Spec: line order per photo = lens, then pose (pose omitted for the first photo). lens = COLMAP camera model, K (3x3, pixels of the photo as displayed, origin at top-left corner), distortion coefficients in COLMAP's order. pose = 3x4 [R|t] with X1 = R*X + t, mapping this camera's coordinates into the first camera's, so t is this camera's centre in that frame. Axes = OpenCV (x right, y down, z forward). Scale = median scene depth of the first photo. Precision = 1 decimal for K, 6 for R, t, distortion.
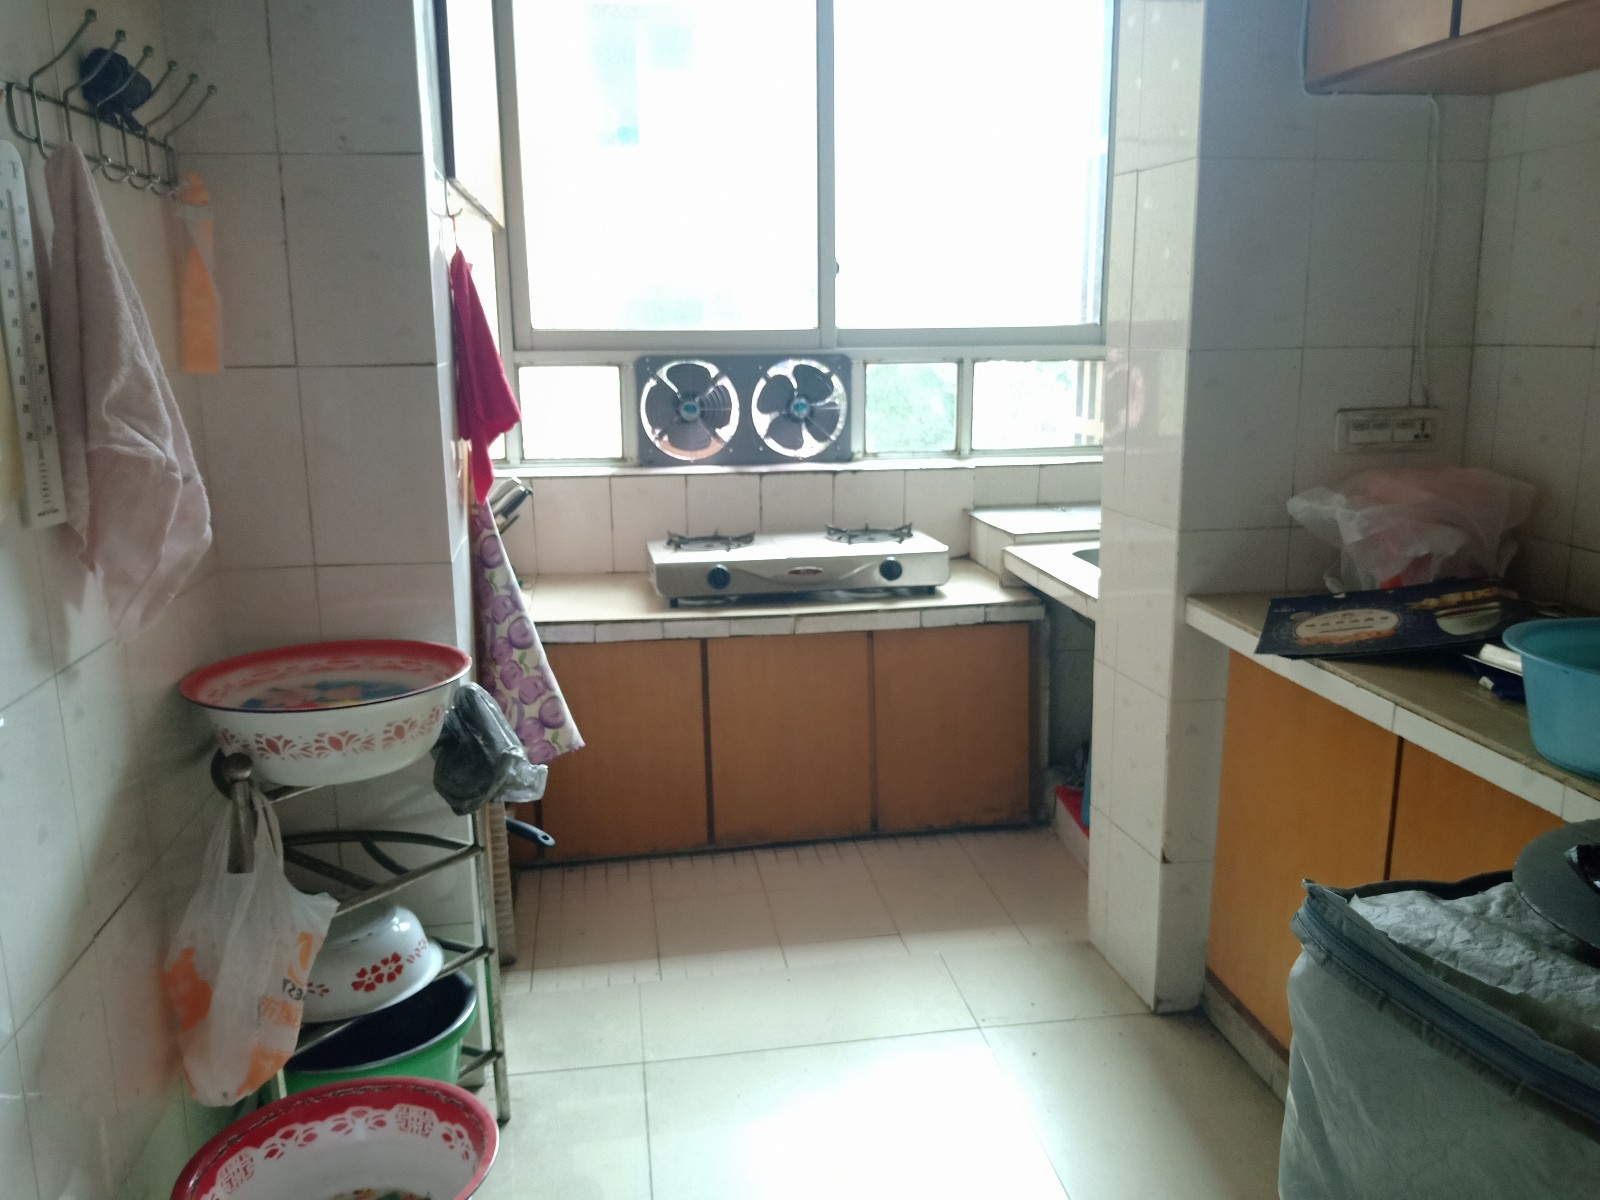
lens RADIAL K [[1277.8, 0, 800.0], [0, 1277.8, 600.0], [0, 0, 1]] dist [0.109030, -0.218771]
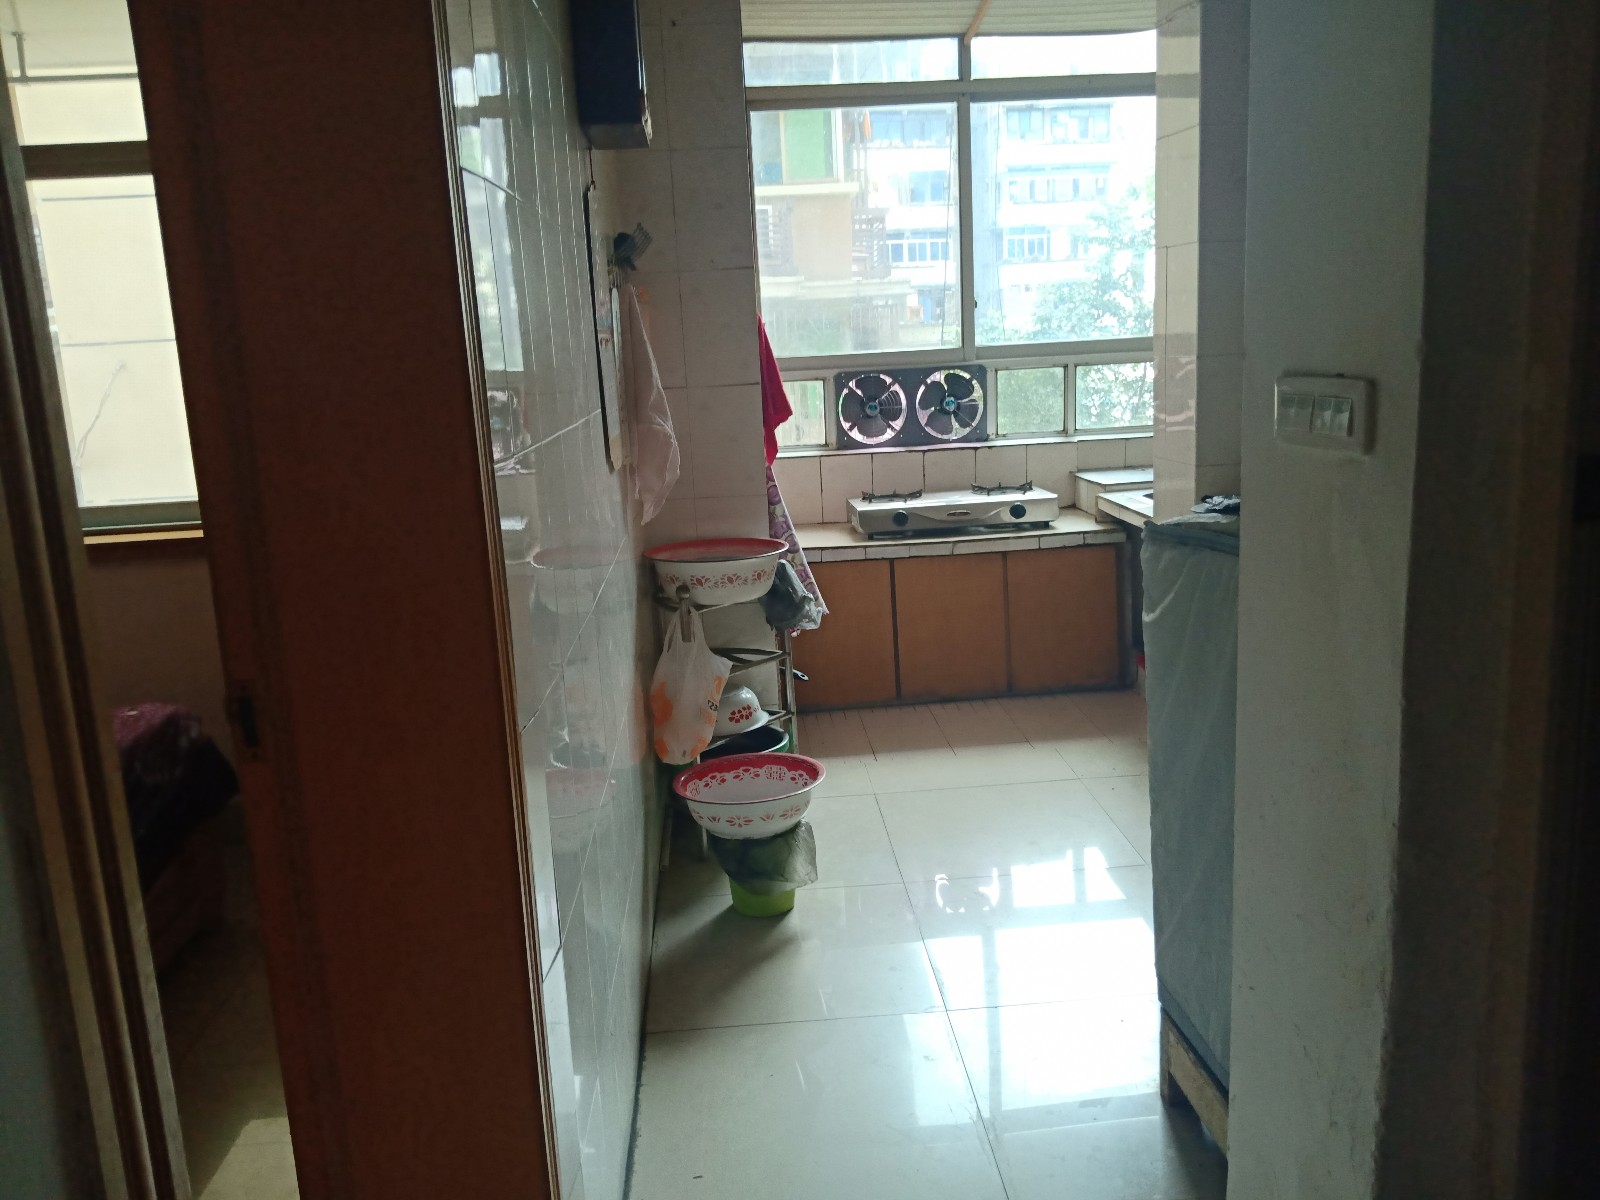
lens RADIAL K [[1277.8, 0, 800.0], [0, 1277.8, 600.0], [0, 0, 1]] dist [0.109030, -0.218771]
pose [[0.994954, -0.021302, -0.098042, -0.033584], [0.020684, 0.999759, -0.007318, 0.079816], [0.098174, 0.005253, 0.995155, -0.461723]]
